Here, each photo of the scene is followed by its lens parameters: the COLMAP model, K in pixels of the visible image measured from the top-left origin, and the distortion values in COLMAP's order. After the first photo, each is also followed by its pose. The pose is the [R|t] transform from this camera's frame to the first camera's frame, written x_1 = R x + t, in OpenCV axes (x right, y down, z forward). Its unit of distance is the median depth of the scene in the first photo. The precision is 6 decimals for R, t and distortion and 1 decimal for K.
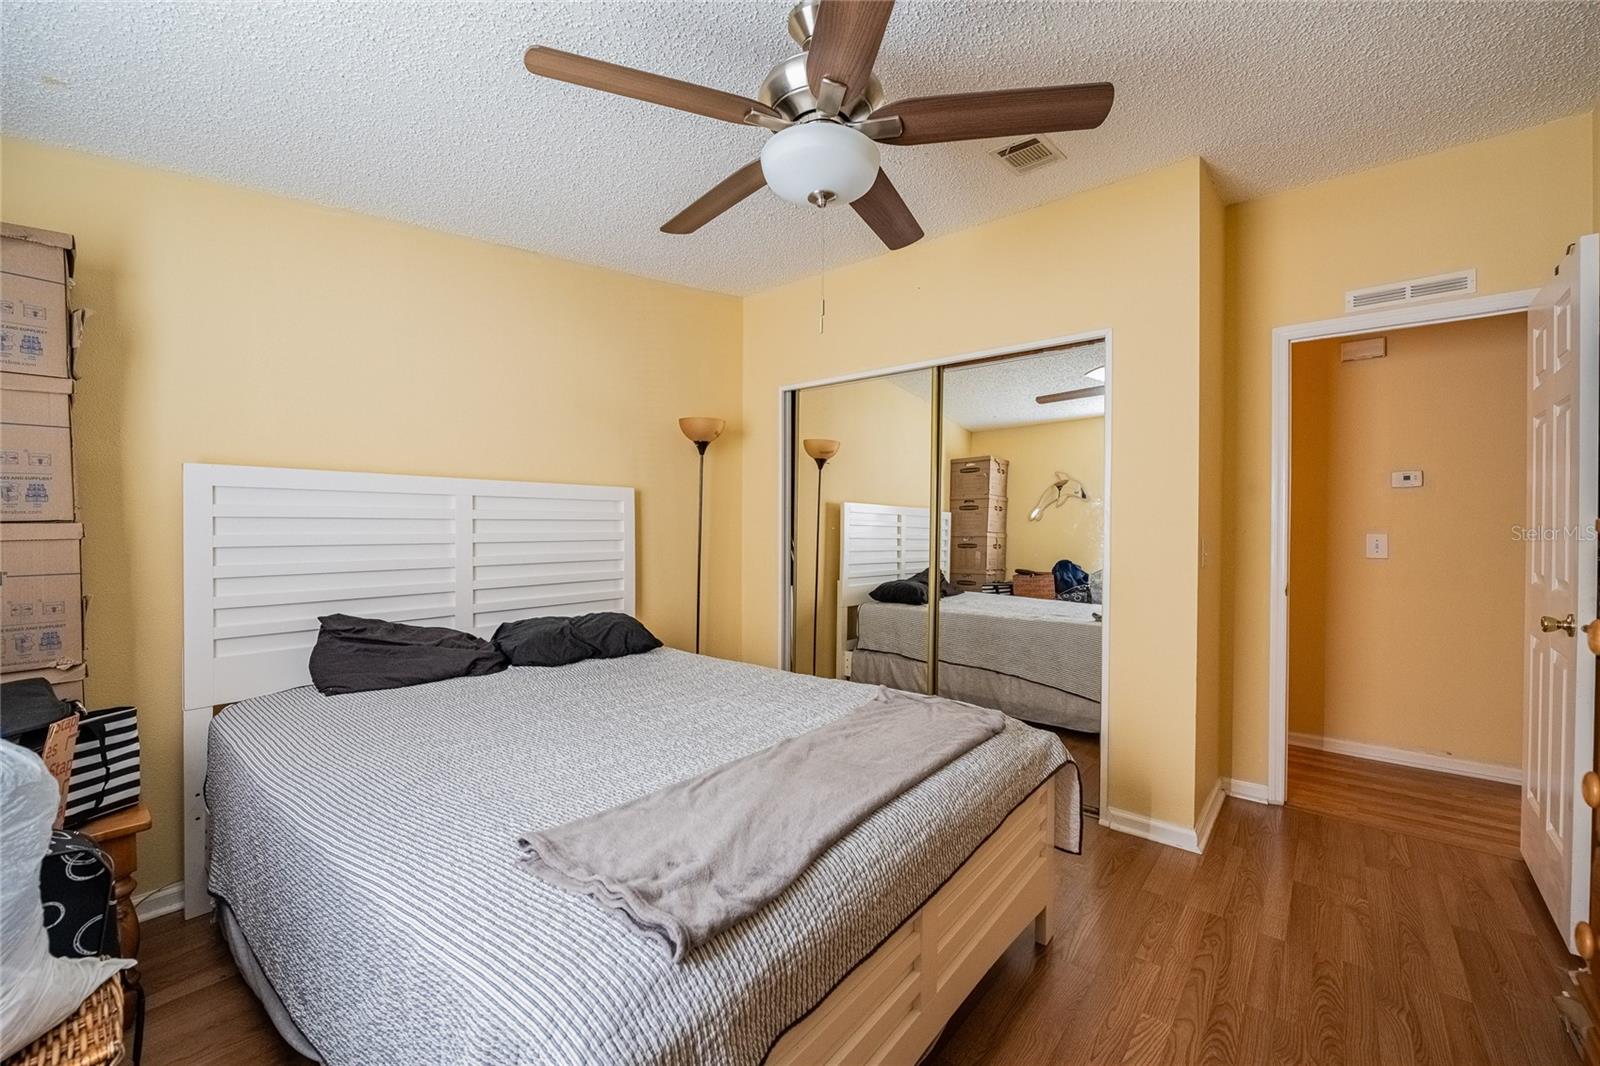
lens RADIAL K [[647.1, 0, 797.9], [0, 647.1, 526.6], [0, 0, 1]] dist [-0.009087, -0.000168]
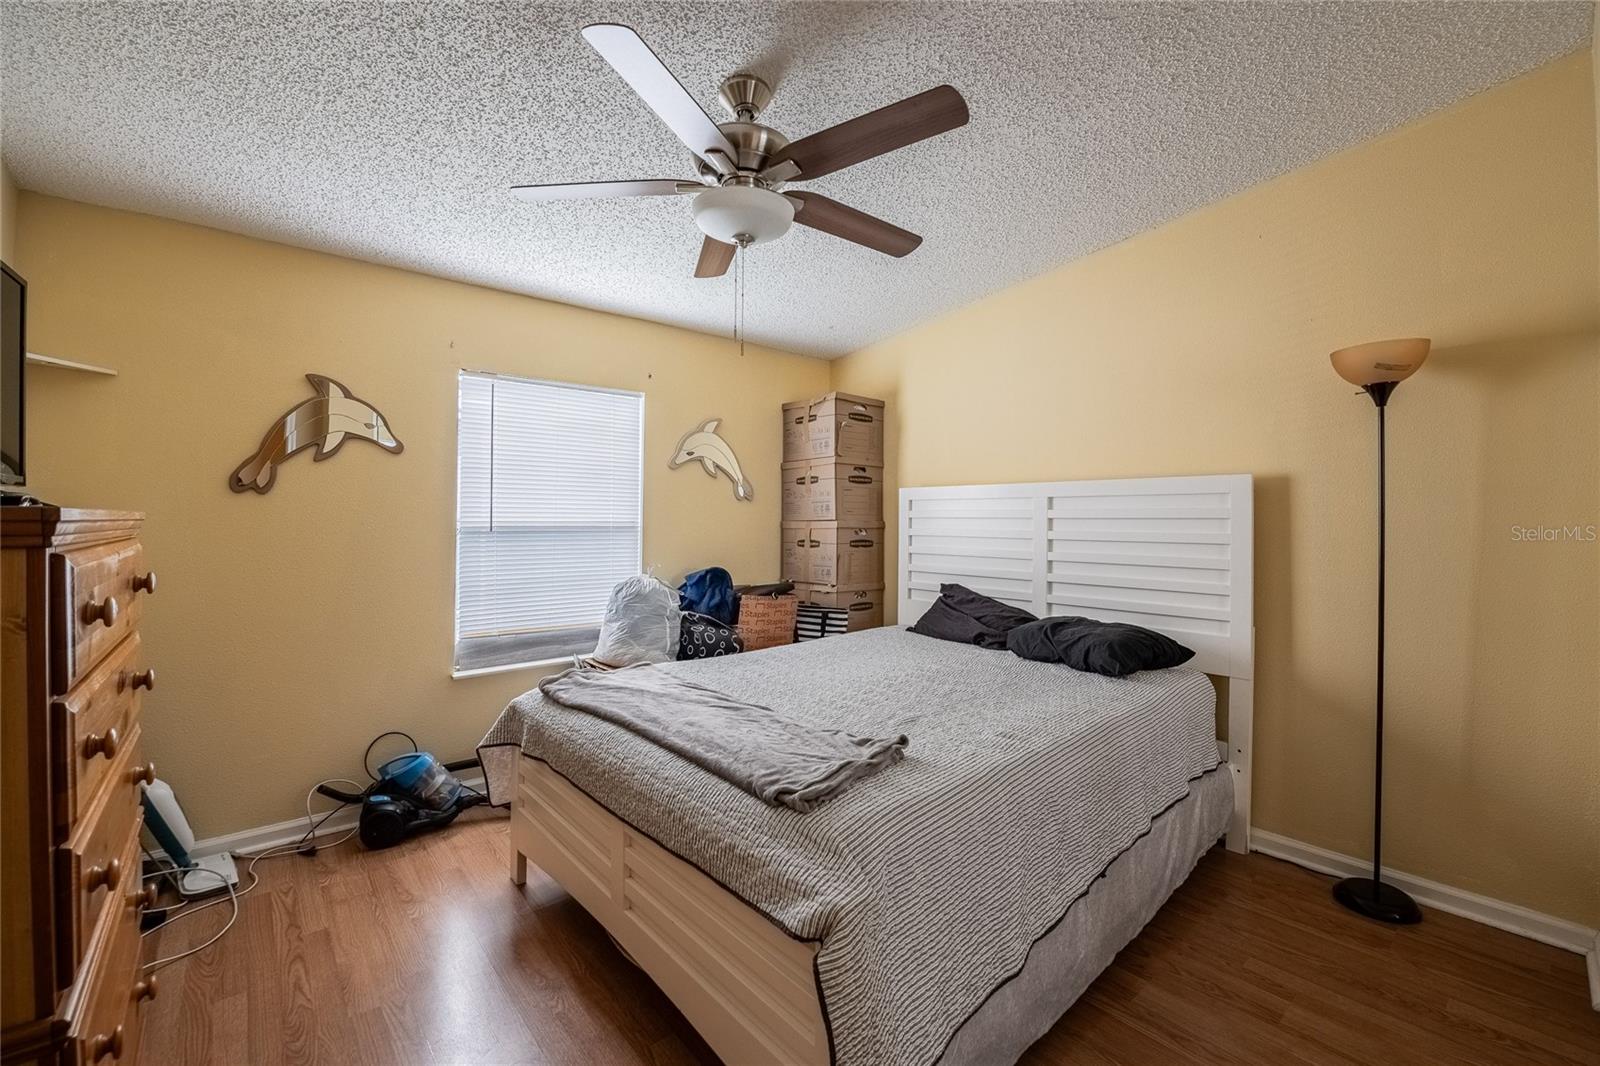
lens RADIAL K [[647.1, 0, 797.9], [0, 647.1, 526.6], [0, 0, 1]] dist [-0.009087, -0.000168]
pose [[-0.156548, -0.002464, -0.987667, 0.674694], [-0.017417, 0.999848, 0.000266, 0.009999], [0.987517, 0.017244, -0.156567, 0.759877]]
